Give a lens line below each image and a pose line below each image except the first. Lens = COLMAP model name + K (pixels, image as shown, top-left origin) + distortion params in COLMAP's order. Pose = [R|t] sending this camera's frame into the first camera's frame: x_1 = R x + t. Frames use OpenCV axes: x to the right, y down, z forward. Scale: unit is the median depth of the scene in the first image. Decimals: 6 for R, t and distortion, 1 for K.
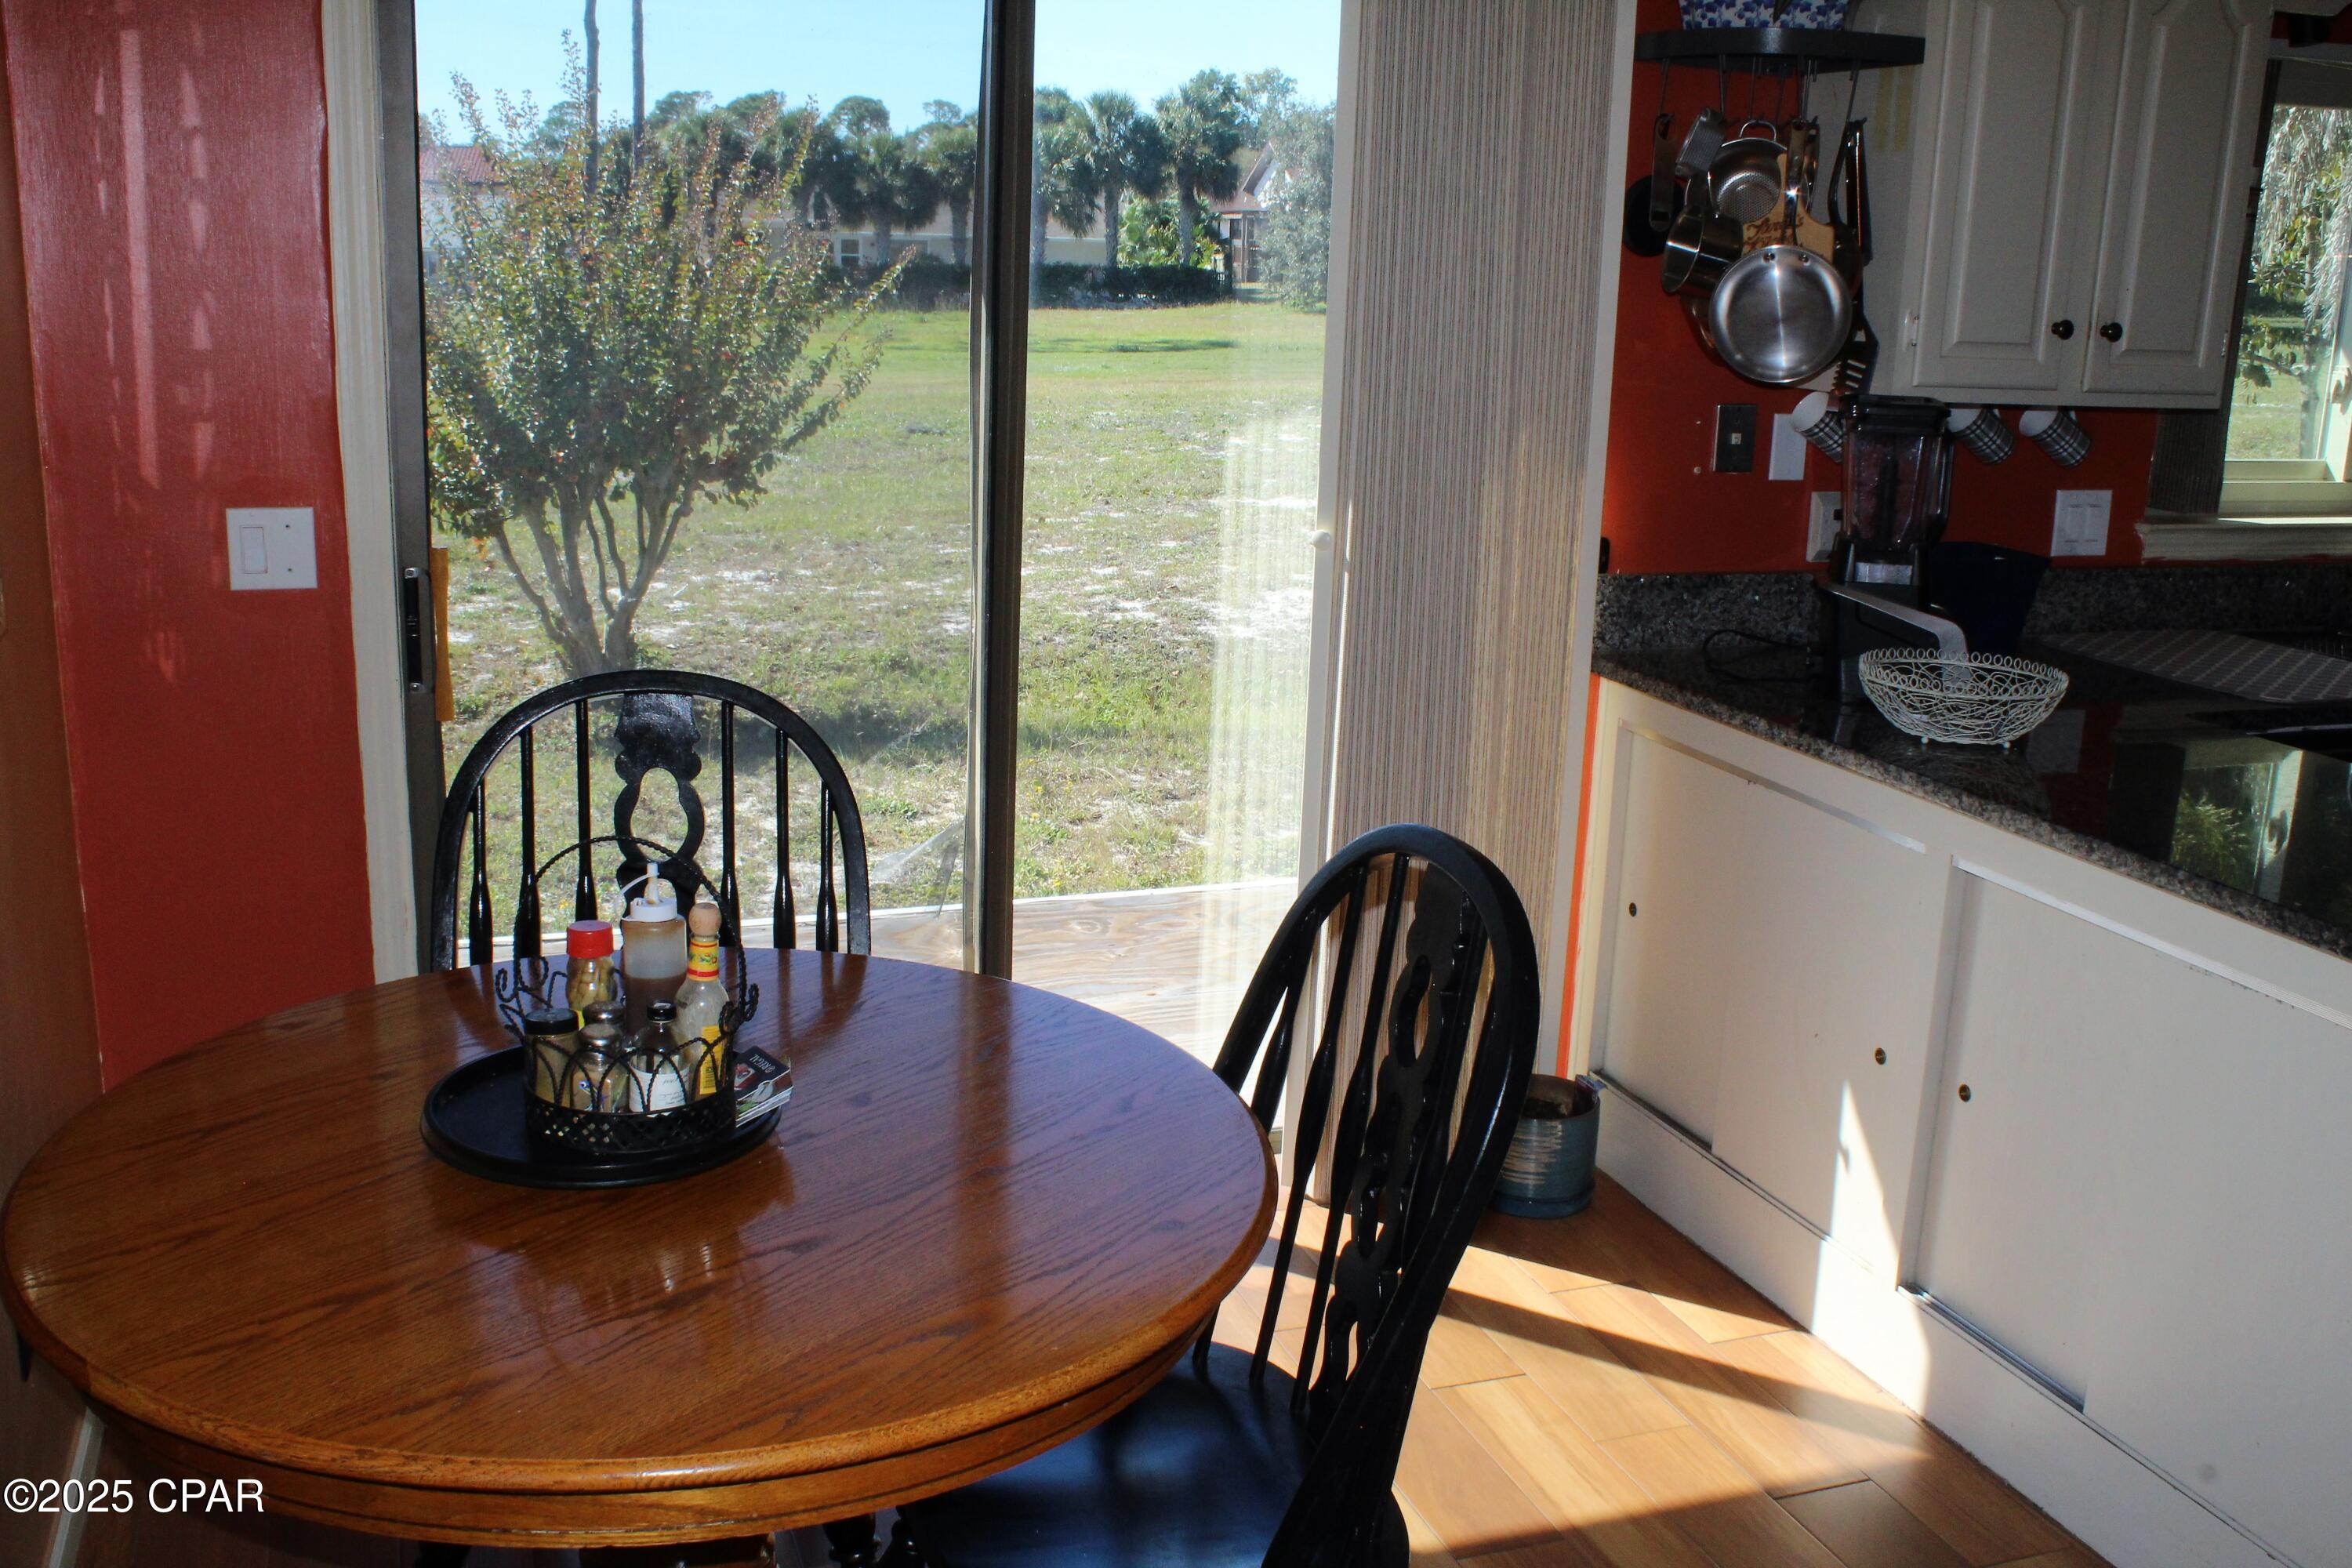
lens RADIAL K [[2193.7, 0, 1177.5], [0, 2193.7, 775.7], [0, 0, 1]] dist [-0.106030, 0.000000]
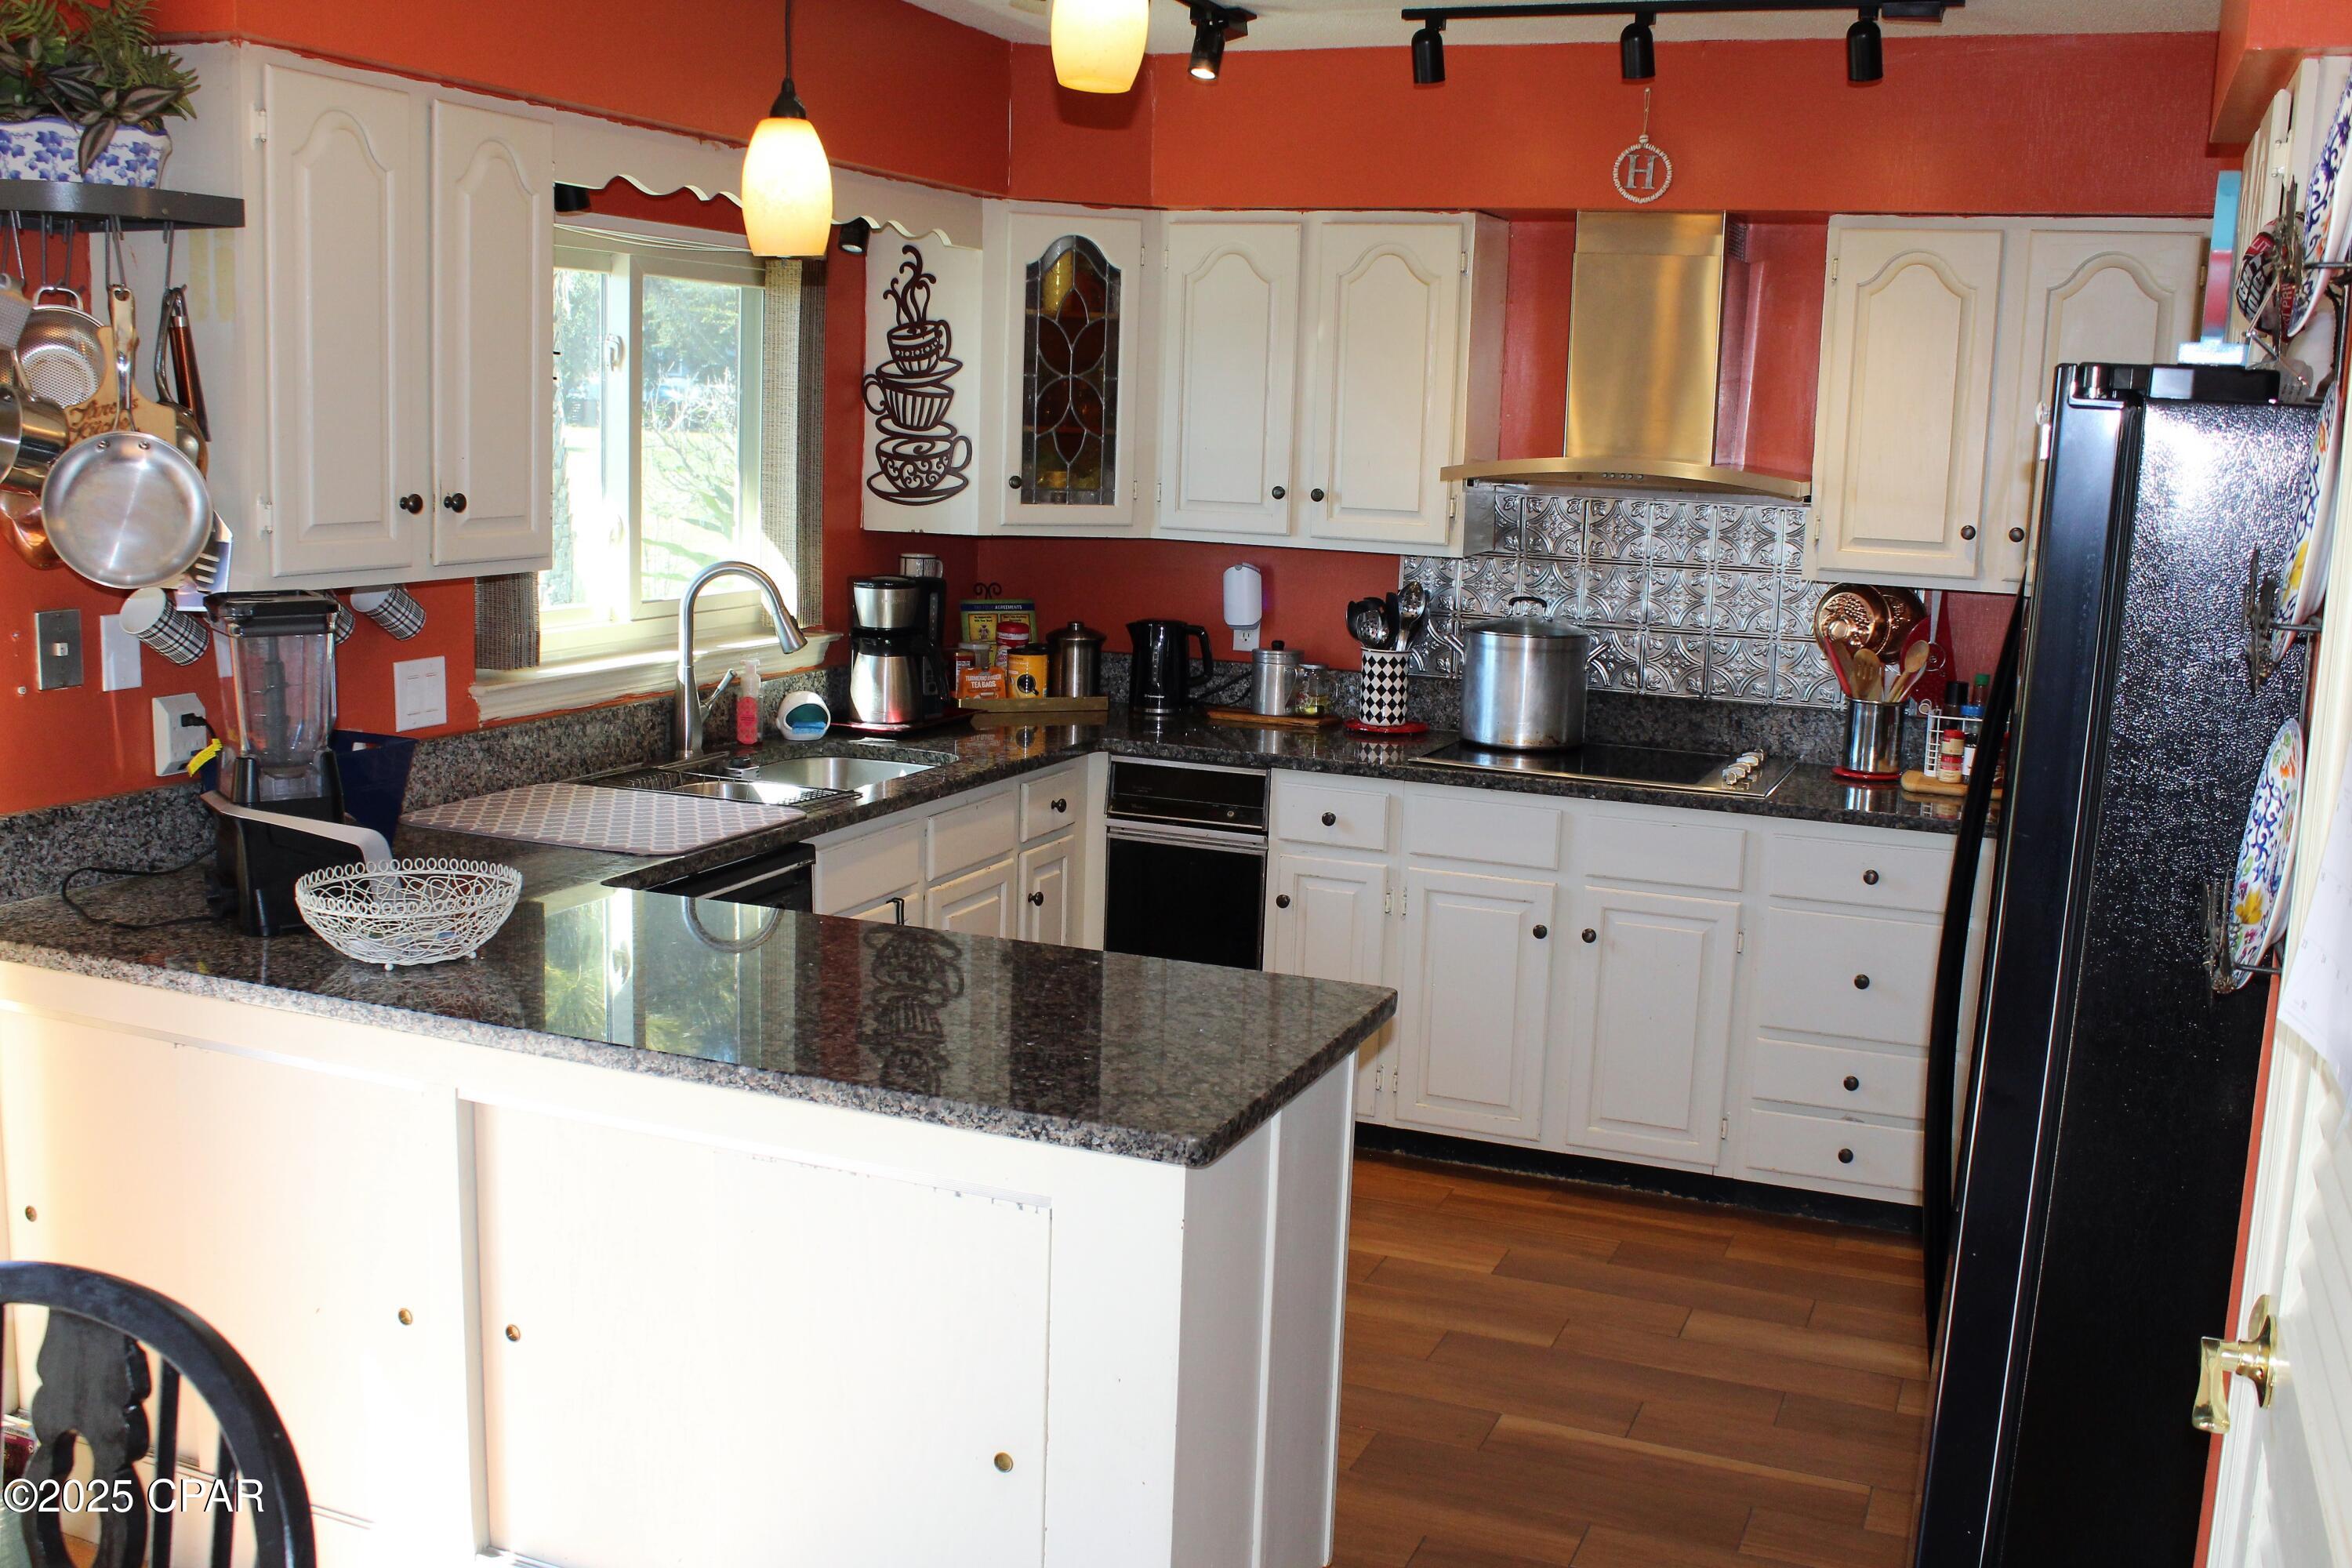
lens RADIAL K [[2193.7, 0, 1182.4], [0, 2193.7, 770.8], [0, 0, 1]] dist [-0.106030, 0.000000]
pose [[0.663418, -0.128754, 0.737088, -0.082584], [0.168030, 0.985560, 0.020922, -0.053220], [-0.729138, 0.109973, 0.675473, 0.114345]]
